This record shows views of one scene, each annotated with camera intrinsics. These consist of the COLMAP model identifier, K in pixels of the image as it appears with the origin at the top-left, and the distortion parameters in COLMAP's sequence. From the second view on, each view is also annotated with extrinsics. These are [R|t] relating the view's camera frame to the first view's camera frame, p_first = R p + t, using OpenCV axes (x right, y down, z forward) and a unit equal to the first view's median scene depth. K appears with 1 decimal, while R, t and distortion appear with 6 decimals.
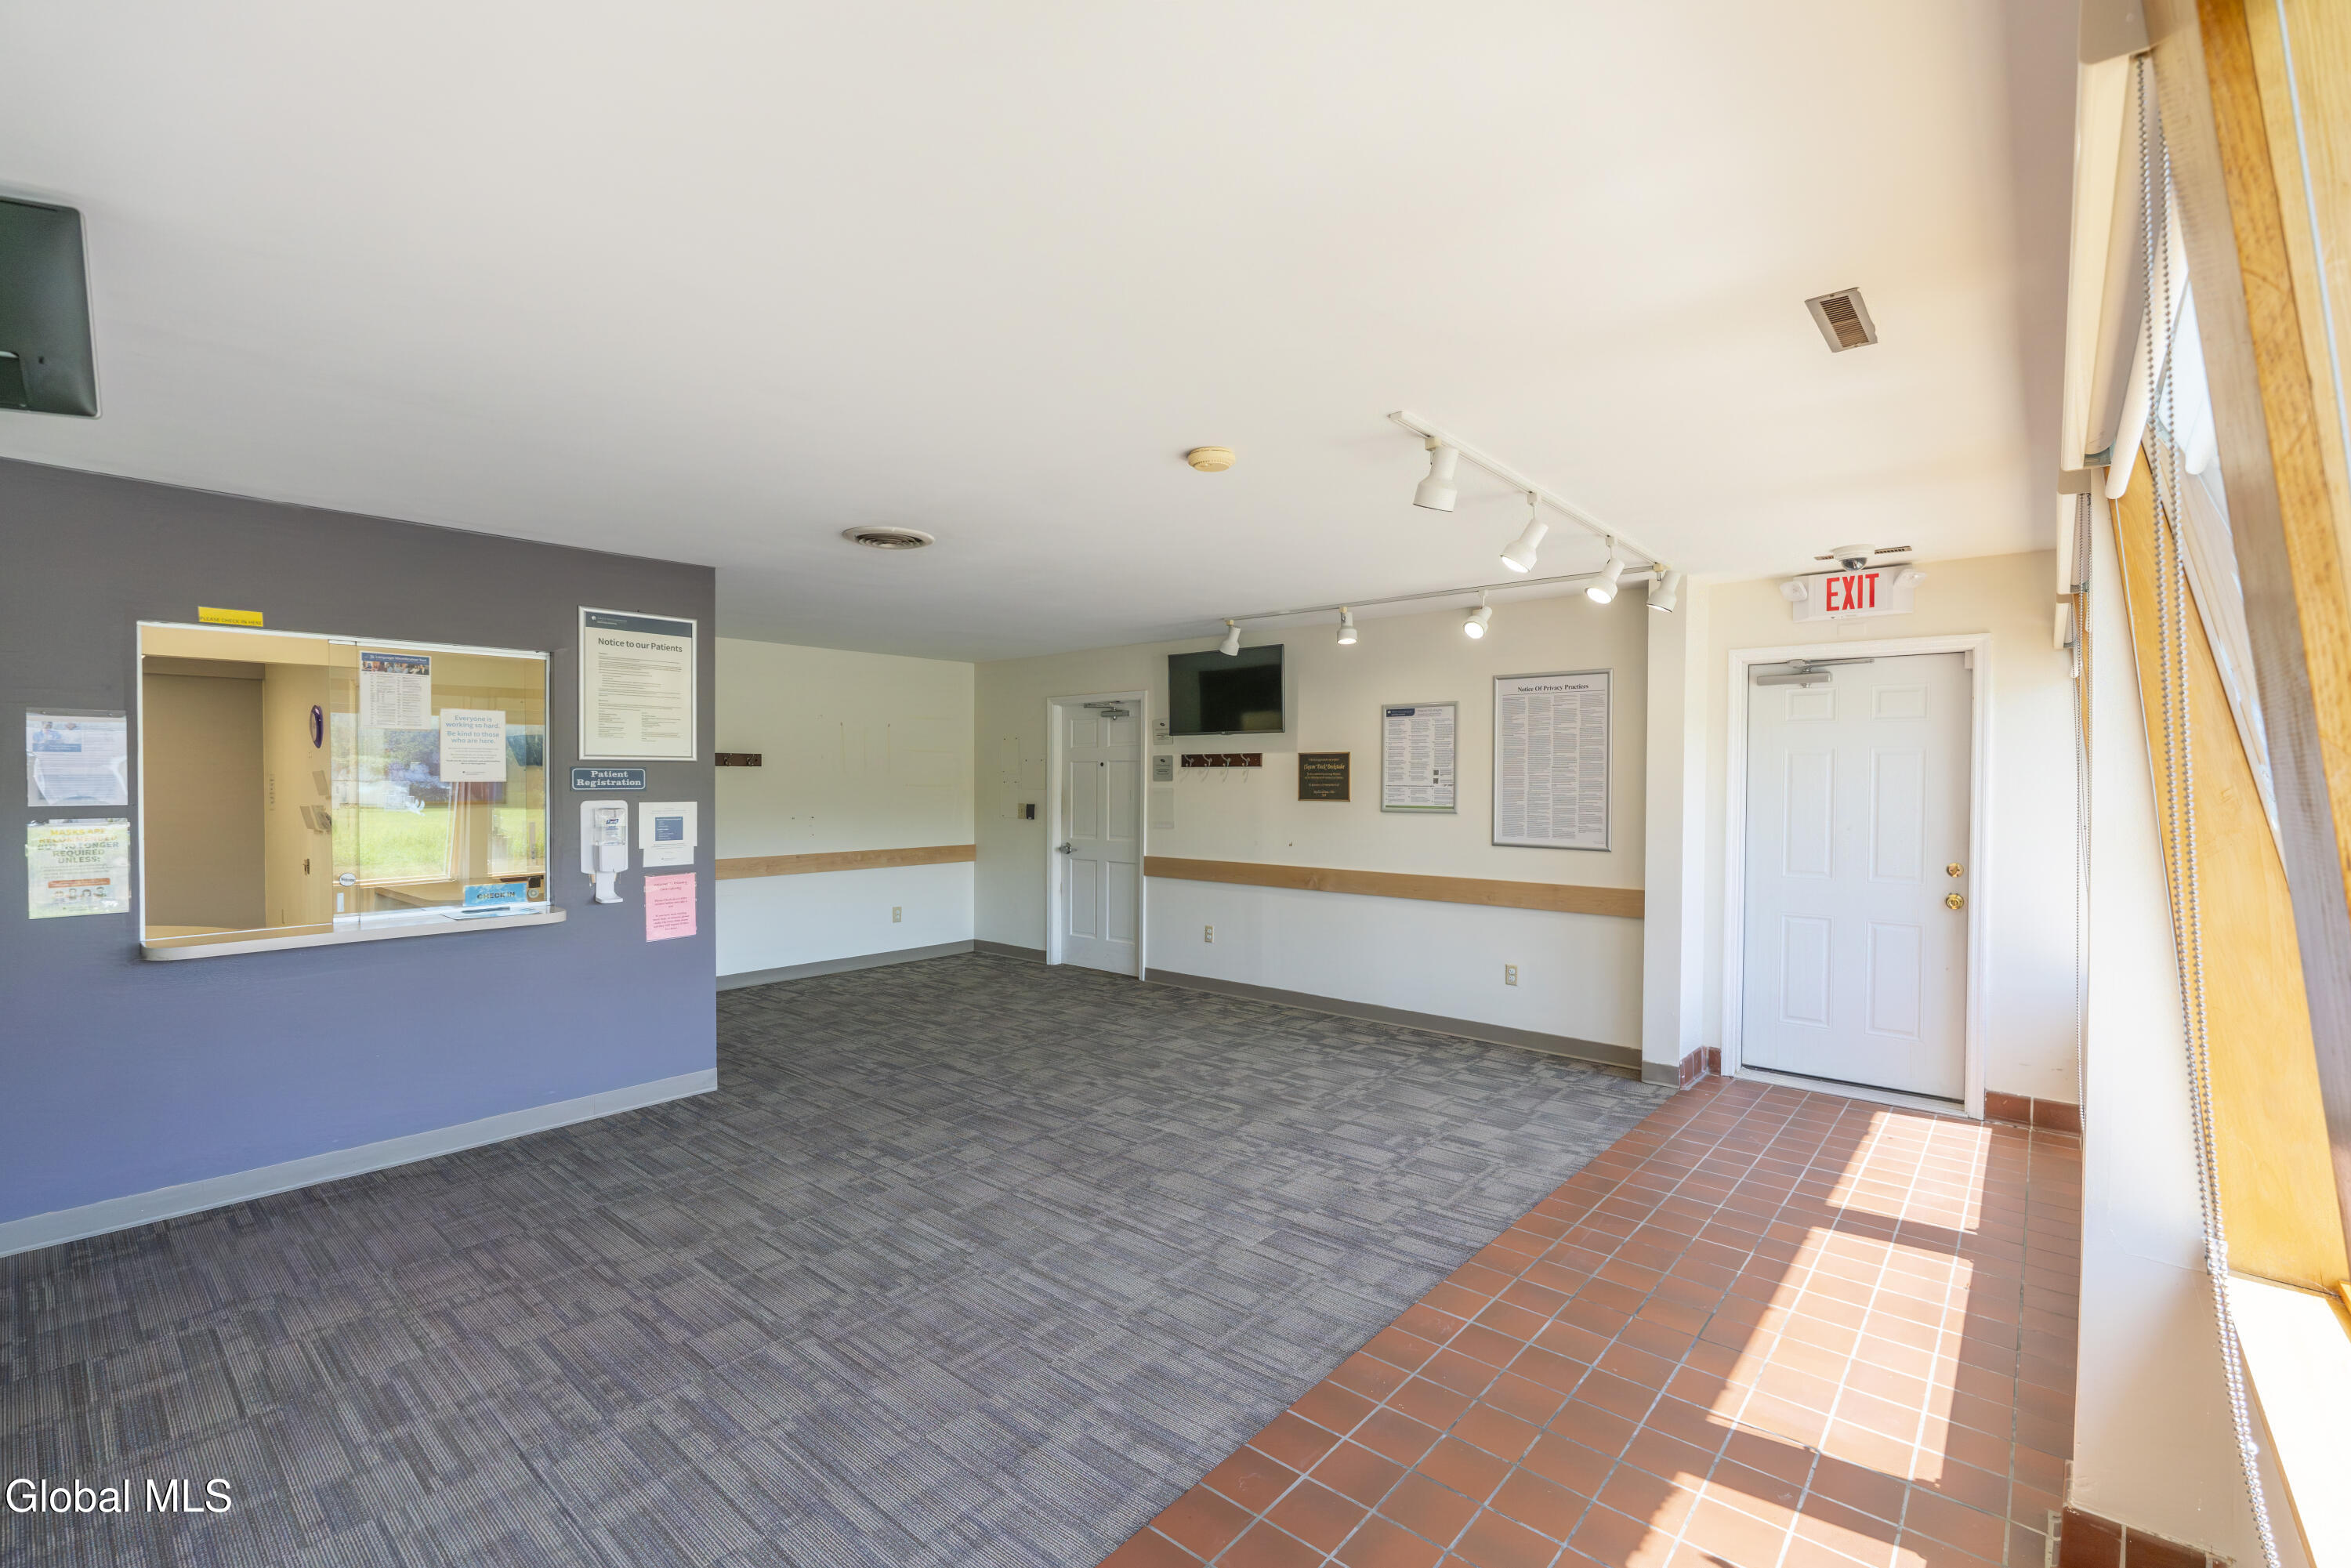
lens RADIAL K [[1037.3, 0, 1175.5], [0, 1037.3, 784.0], [0, 0, 1]] dist [-0.003544, -0.000190]
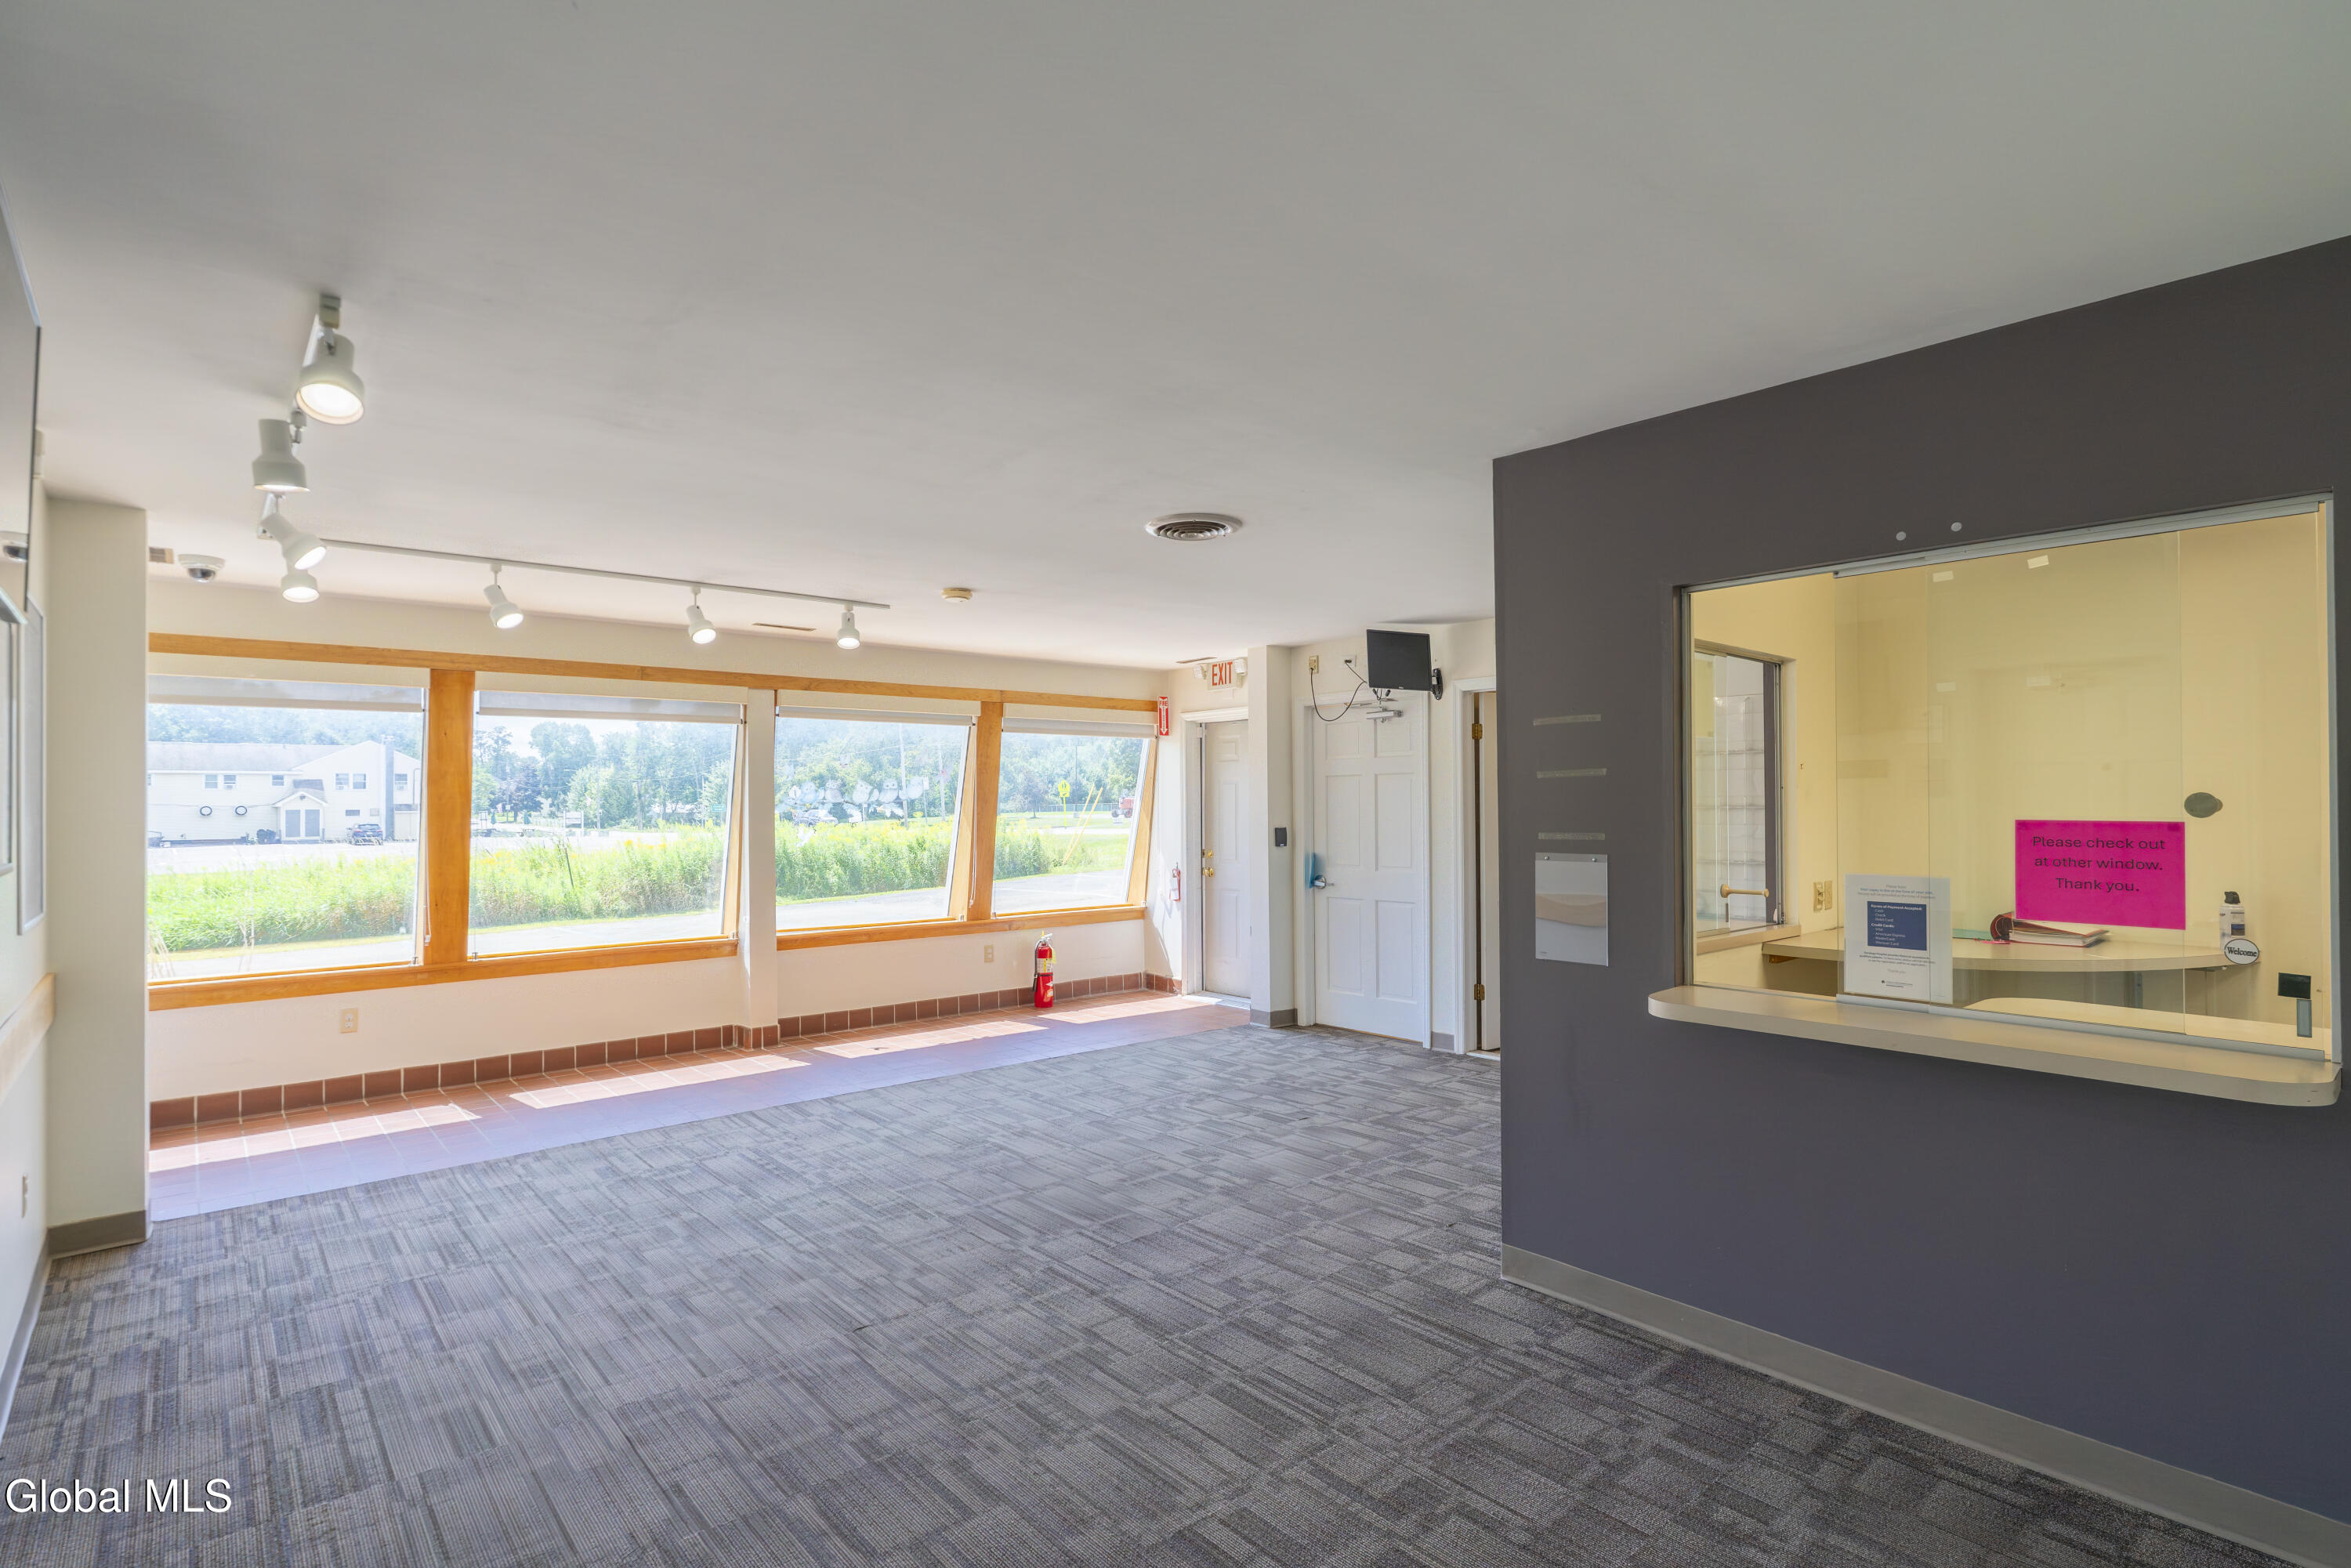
lens RADIAL K [[1130.8, 0, 1175.5], [0, 1130.8, 784.0], [0, 0, 1]] dist [-0.000804, -0.000293]
pose [[-0.989411, 0.007293, 0.144956, -0.353075], [0.006007, 0.999939, -0.009310, -0.003542], [-0.145015, -0.008341, -0.989394, 1.736732]]
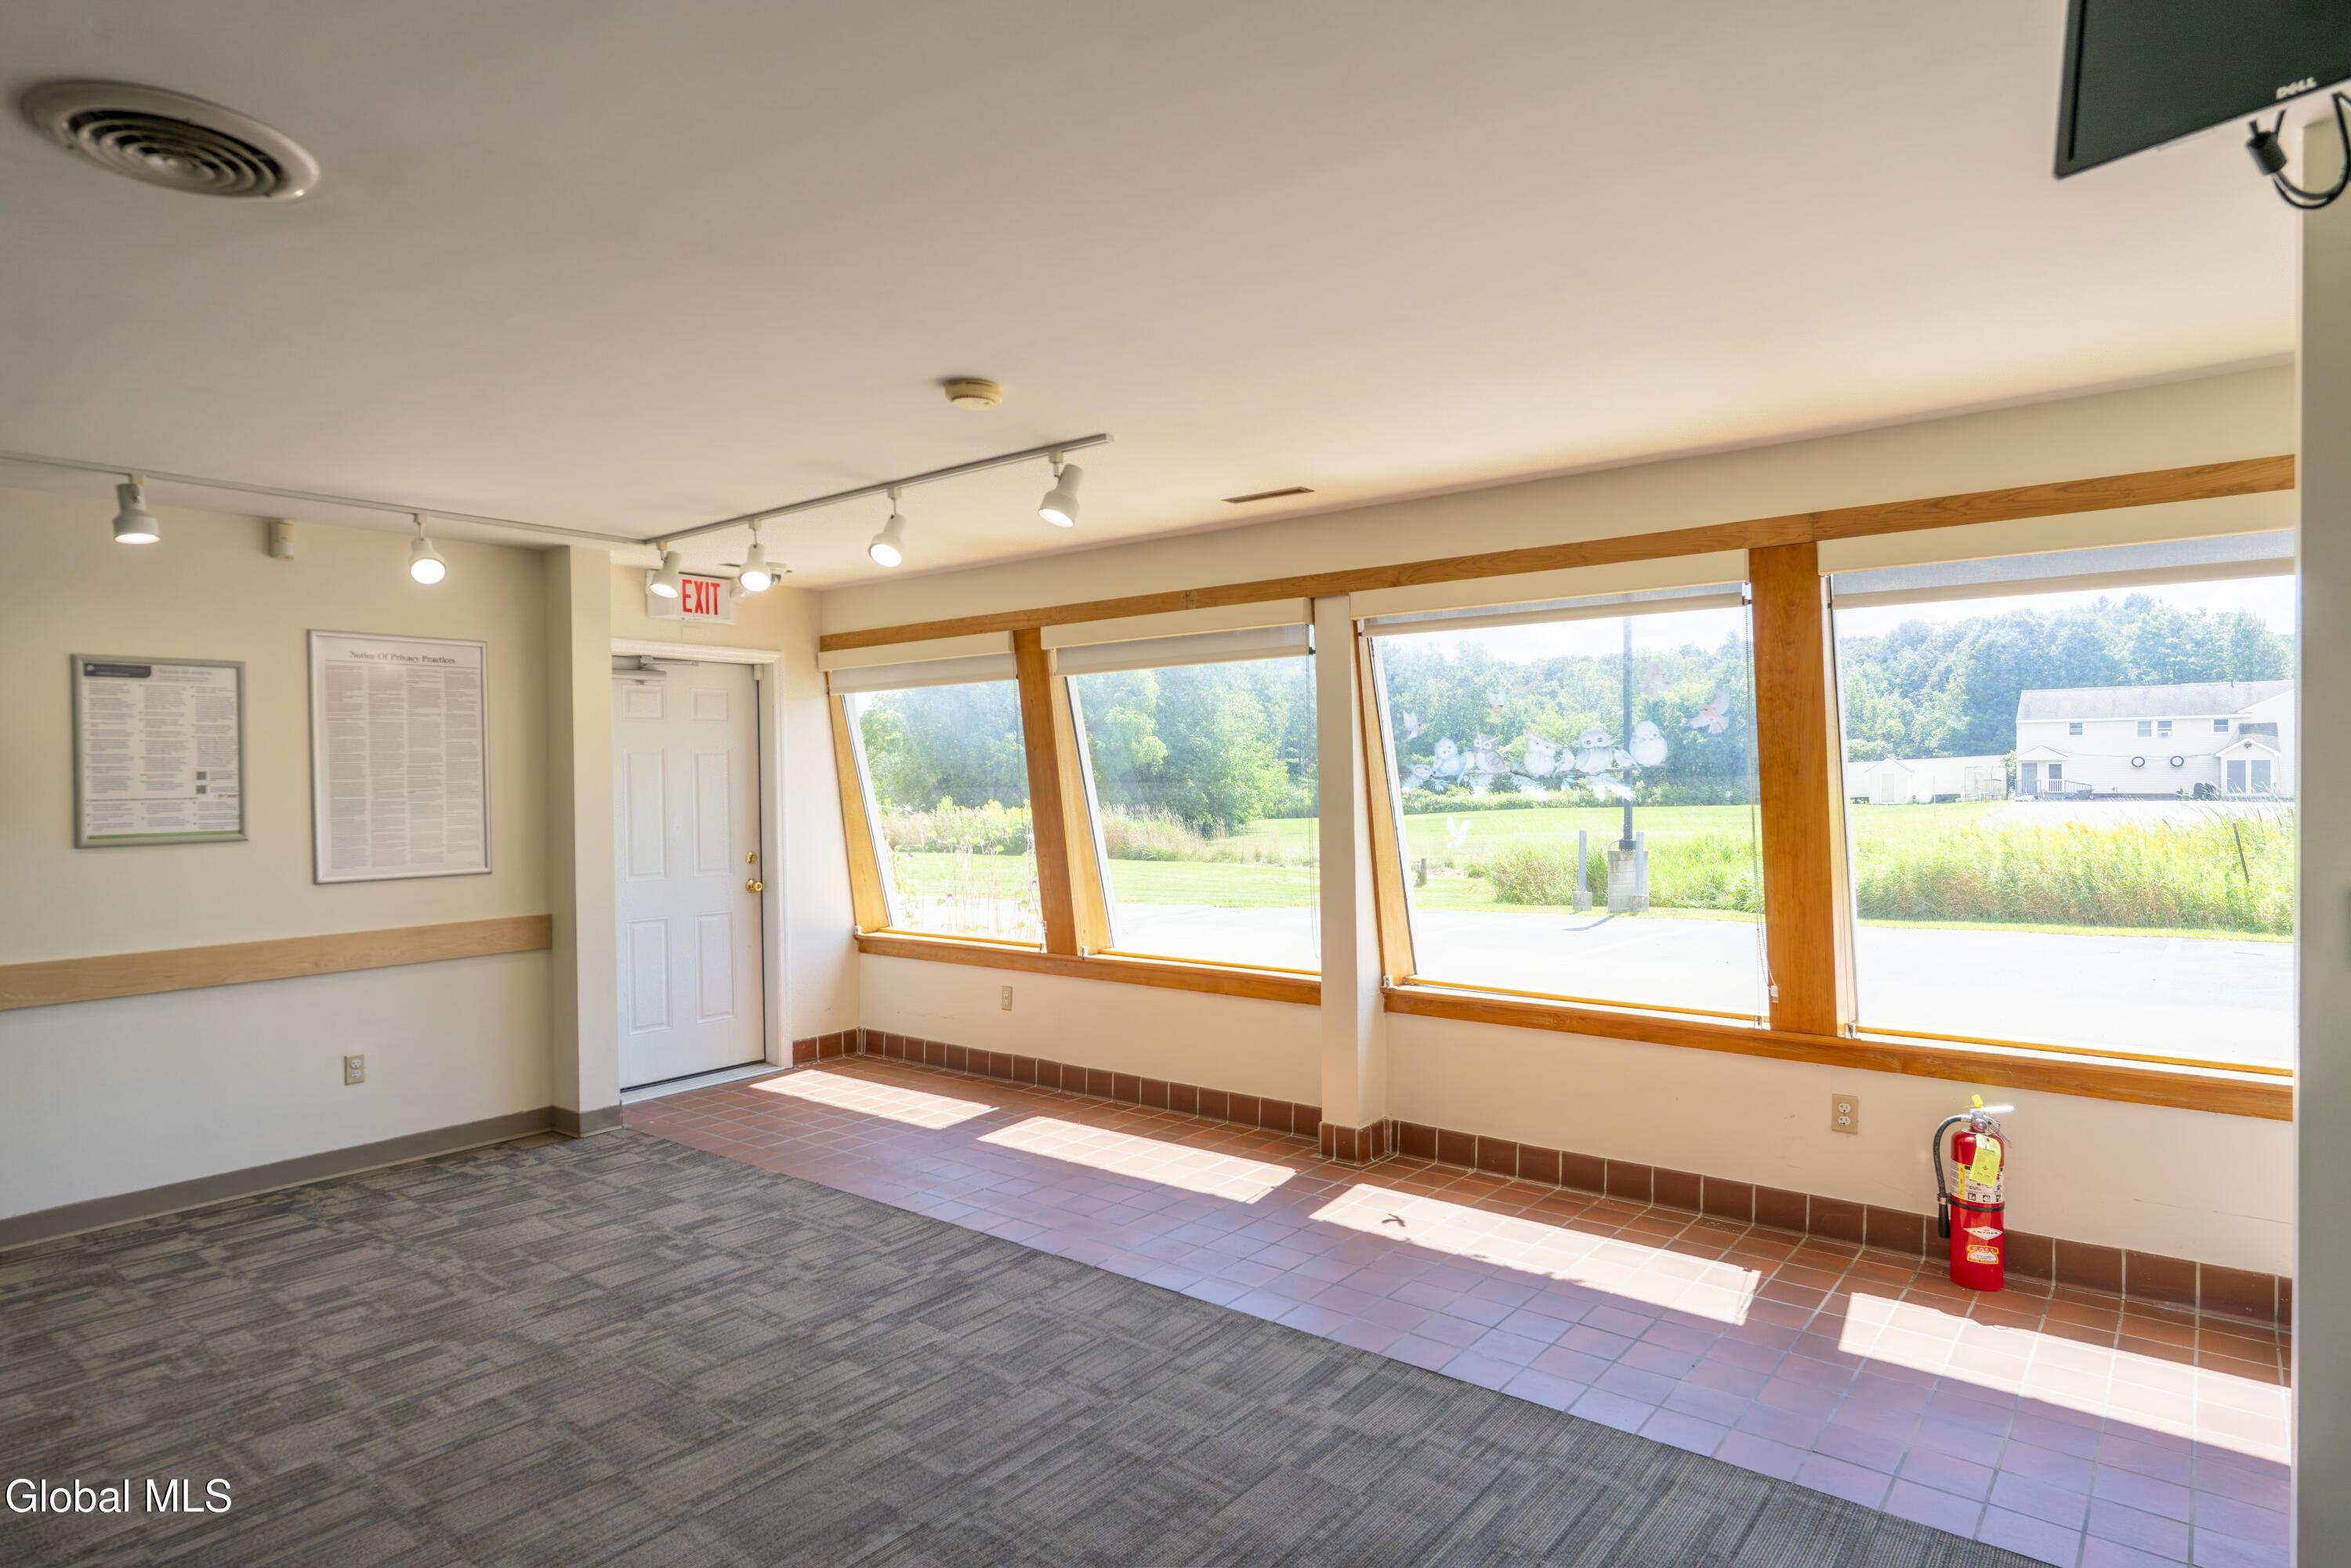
lens RADIAL K [[1311.5, 0, 1175.5], [0, 1311.5, 784.0], [0, 0, 1]] dist [-0.002796, 0.000690]
pose [[-0.042165, -0.010195, 0.999059, -0.673001], [0.020153, 0.999736, 0.011052, -0.004048], [-0.998907, 0.020600, -0.041949, 0.584962]]
